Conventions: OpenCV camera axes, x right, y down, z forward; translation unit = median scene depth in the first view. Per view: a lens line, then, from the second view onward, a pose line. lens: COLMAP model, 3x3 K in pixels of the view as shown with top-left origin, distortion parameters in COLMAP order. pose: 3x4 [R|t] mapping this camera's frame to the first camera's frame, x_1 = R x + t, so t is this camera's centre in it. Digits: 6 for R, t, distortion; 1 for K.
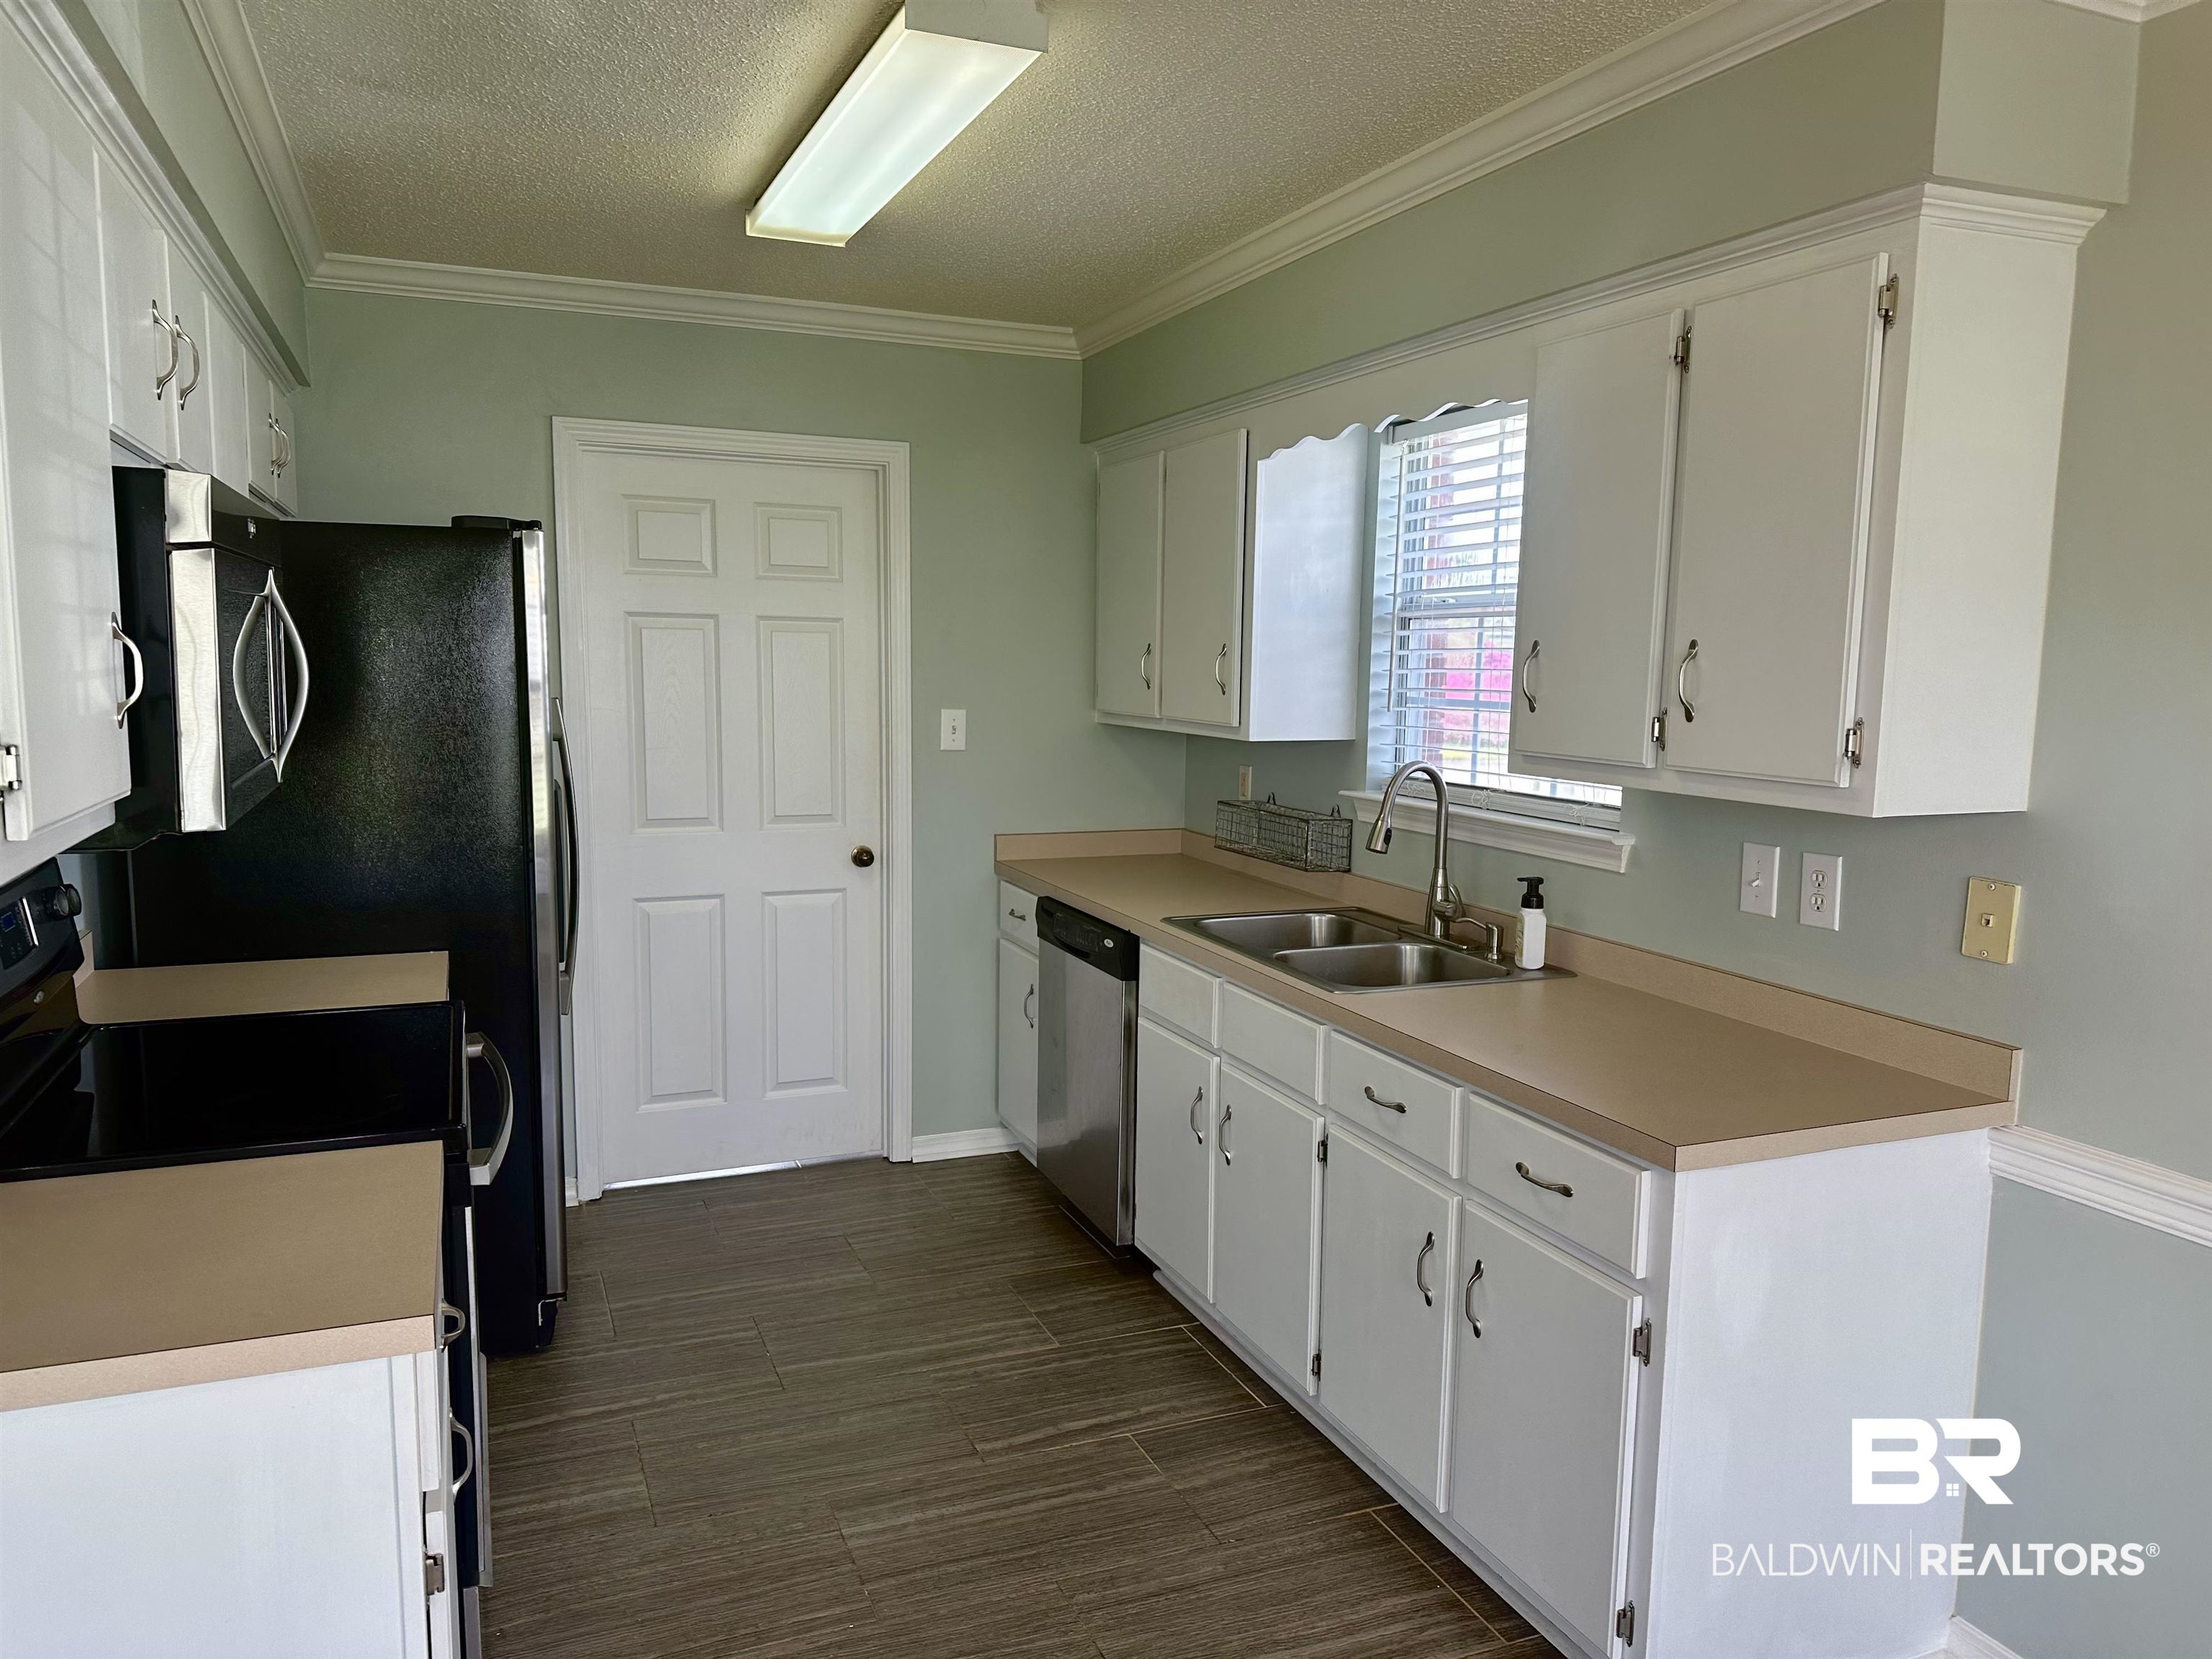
lens RADIAL K [[1532.6, 0, 1106.0], [0, 1532.6, 829.5], [0, 0, 1]] dist [0.170207, -0.306162]
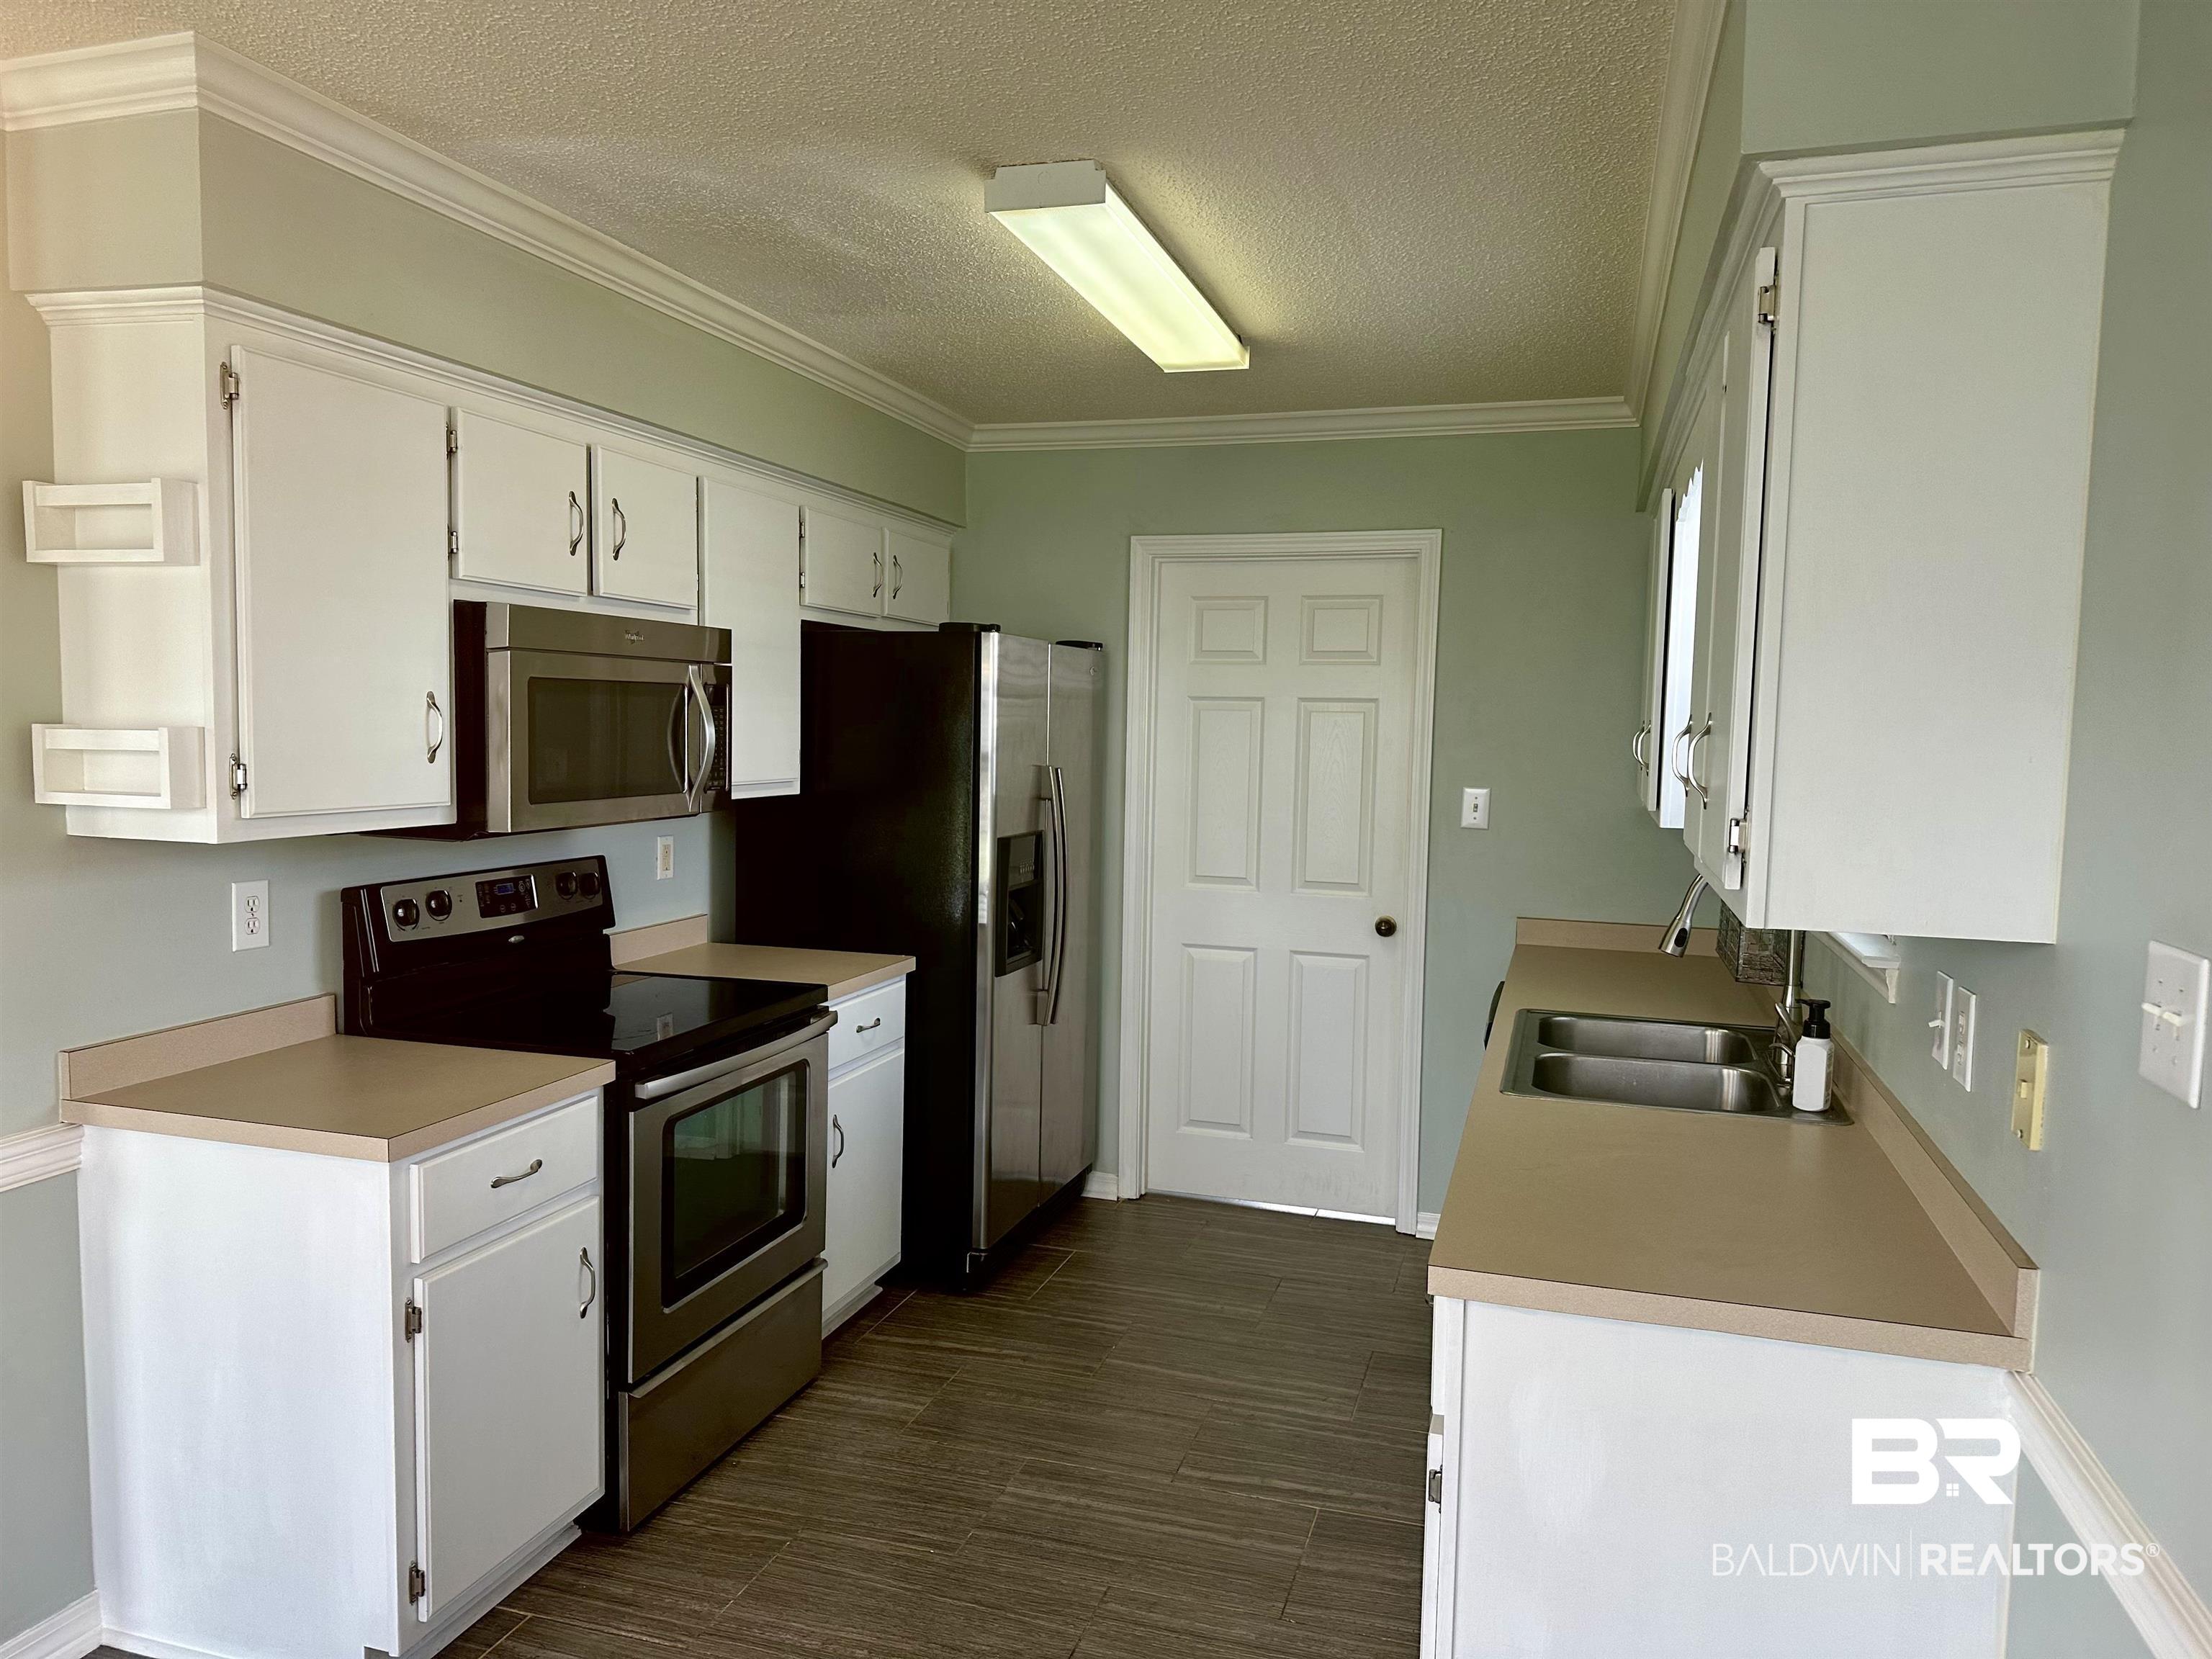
lens RADIAL K [[1532.6, 0, 1106.0], [0, 1532.6, 829.5], [0, 0, 1]] dist [0.170207, -0.306162]
pose [[0.776945, 0.047396, -0.627782, 0.461211], [-0.082734, 0.996201, -0.027181, -0.005206], [0.624109, 0.073057, 0.777914, 0.094807]]
